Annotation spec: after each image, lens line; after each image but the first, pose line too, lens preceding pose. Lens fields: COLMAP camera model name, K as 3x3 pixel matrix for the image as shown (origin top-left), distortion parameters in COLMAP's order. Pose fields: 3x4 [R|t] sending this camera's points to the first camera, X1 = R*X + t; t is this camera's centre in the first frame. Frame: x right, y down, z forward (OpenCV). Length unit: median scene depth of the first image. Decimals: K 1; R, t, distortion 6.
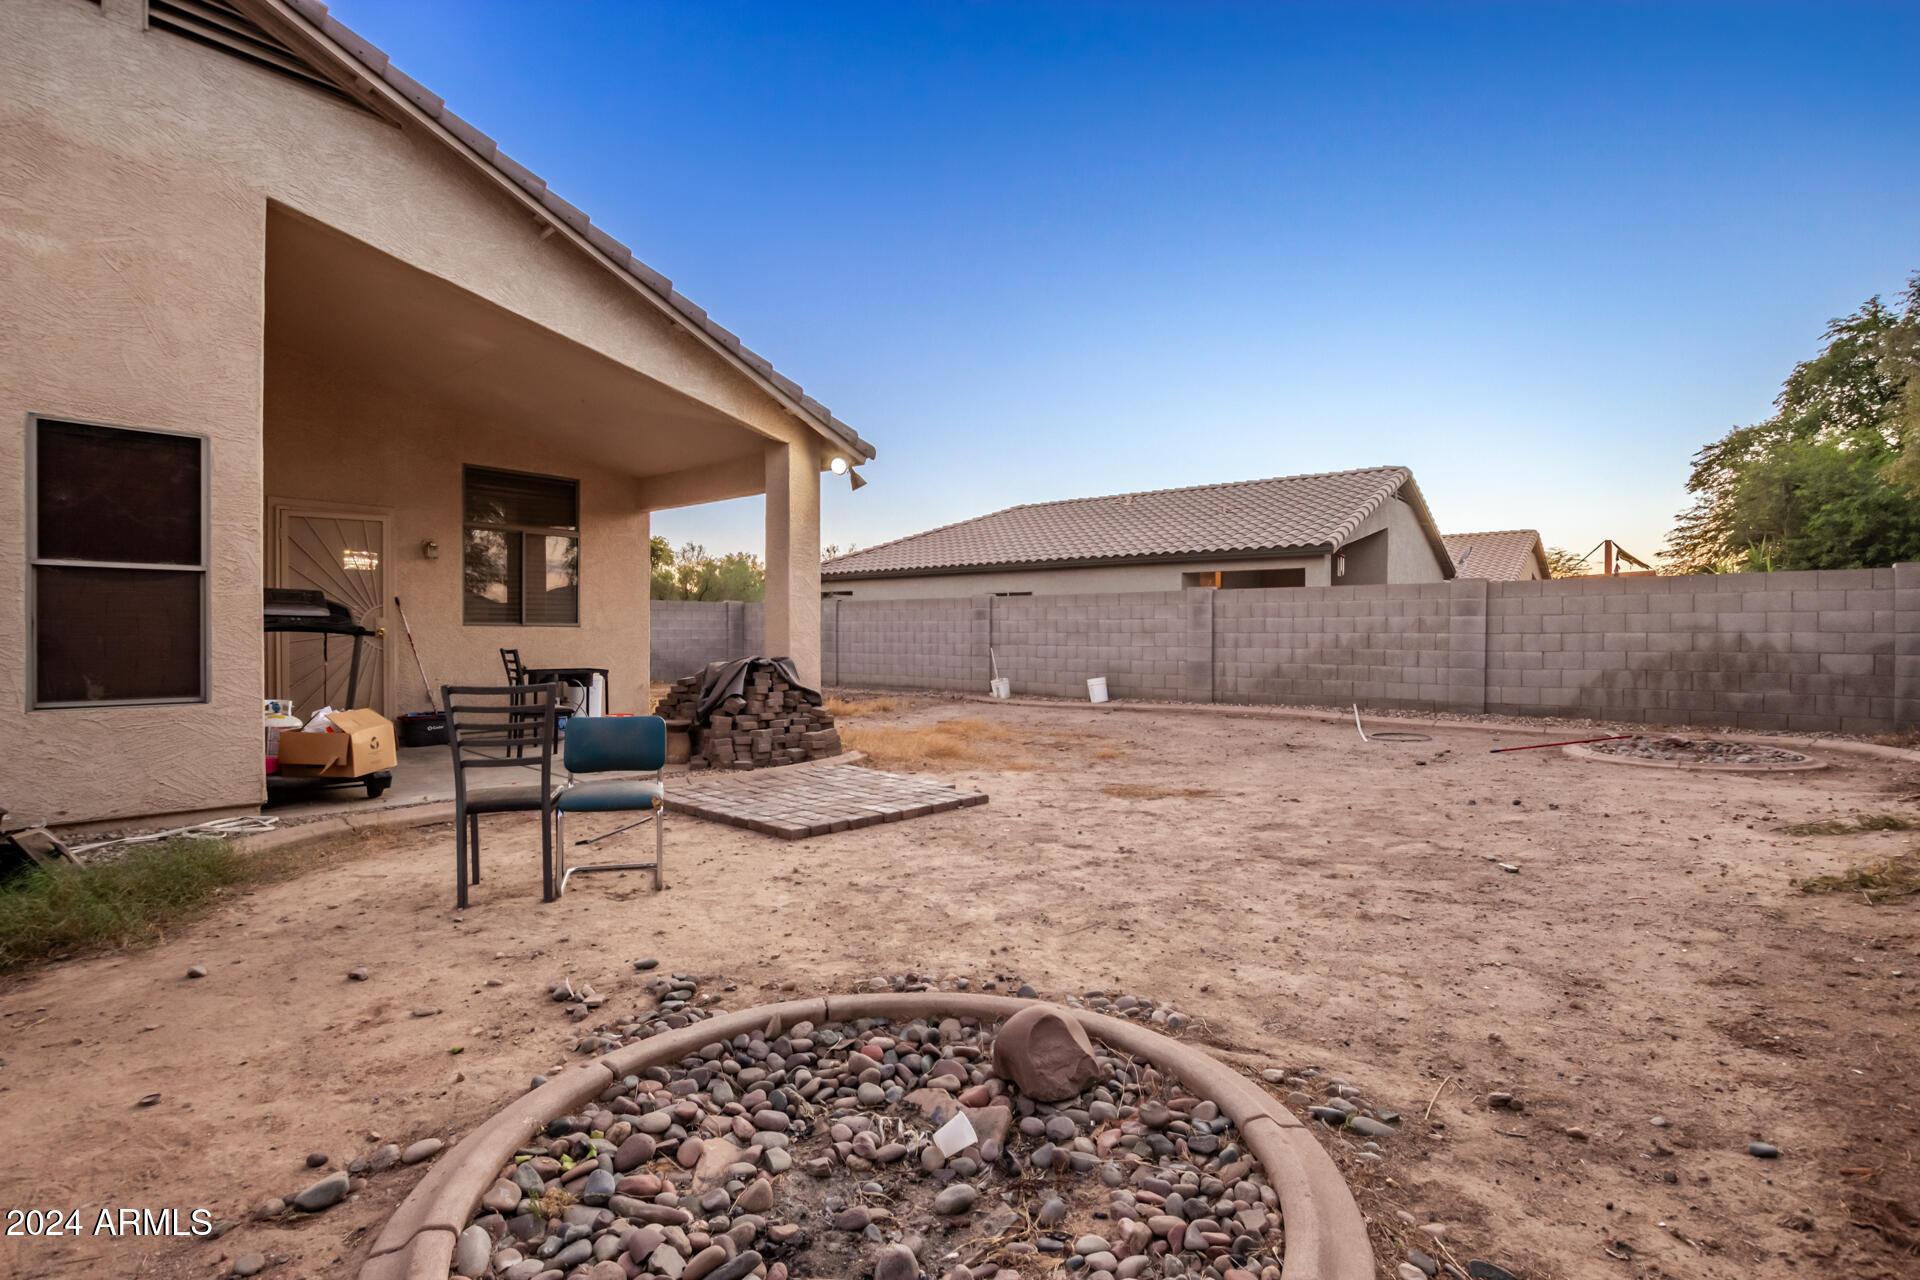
lens RADIAL K [[889.7, 0, 959.5], [0, 889.7, 640.3], [0, 0, 1]] dist [-0.032146, 0.002521]
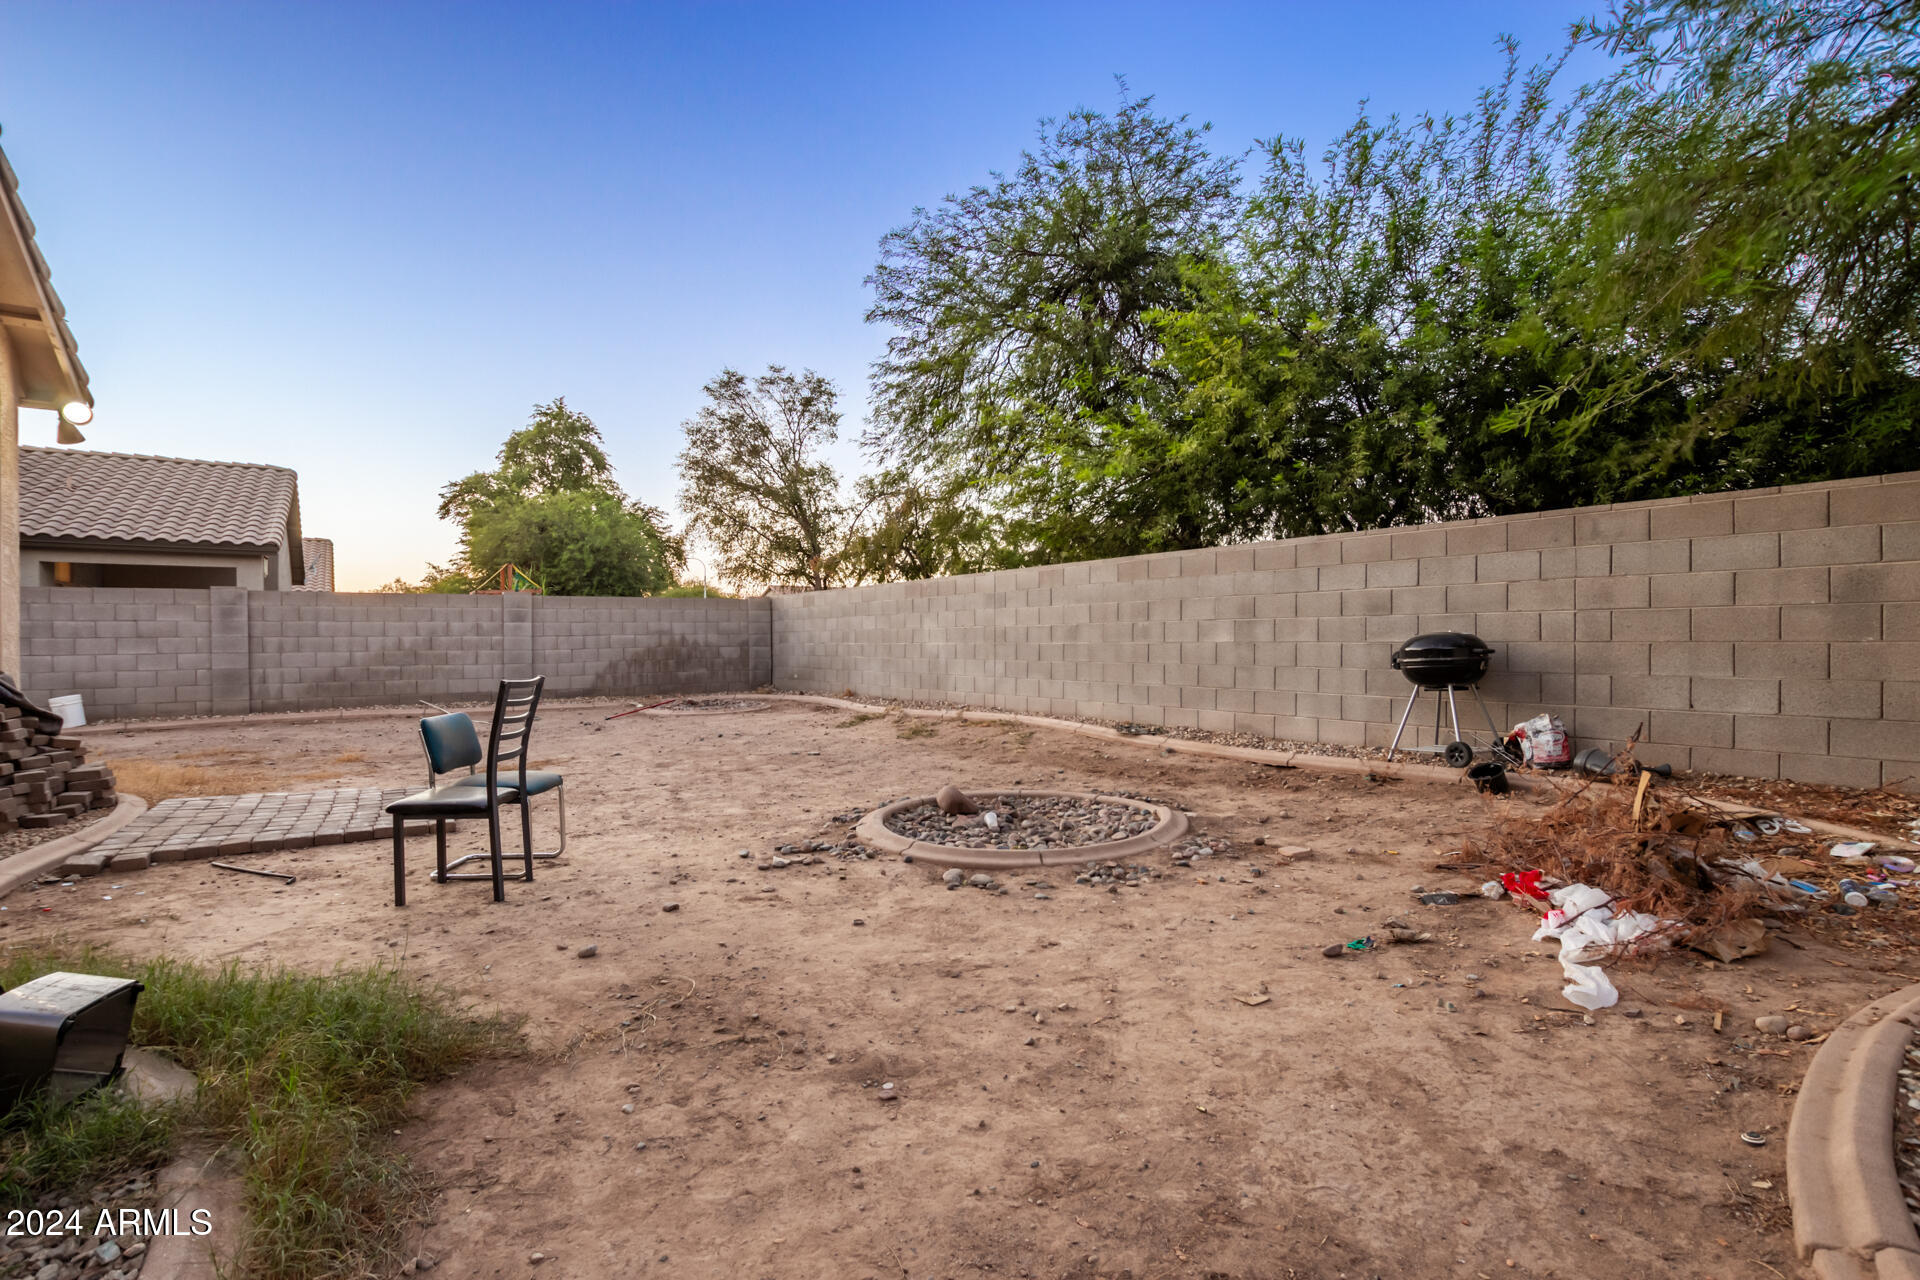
lens RADIAL K [[889.7, 0, 959.1], [0, 889.7, 638.3], [0, 0, 1]] dist [-0.032146, 0.002521]
pose [[0.240628, -0.004778, 0.970606, -0.418365], [0.014276, 0.999897, 0.001383, 0.001937], [-0.970512, 0.013523, 0.240671, 0.069870]]
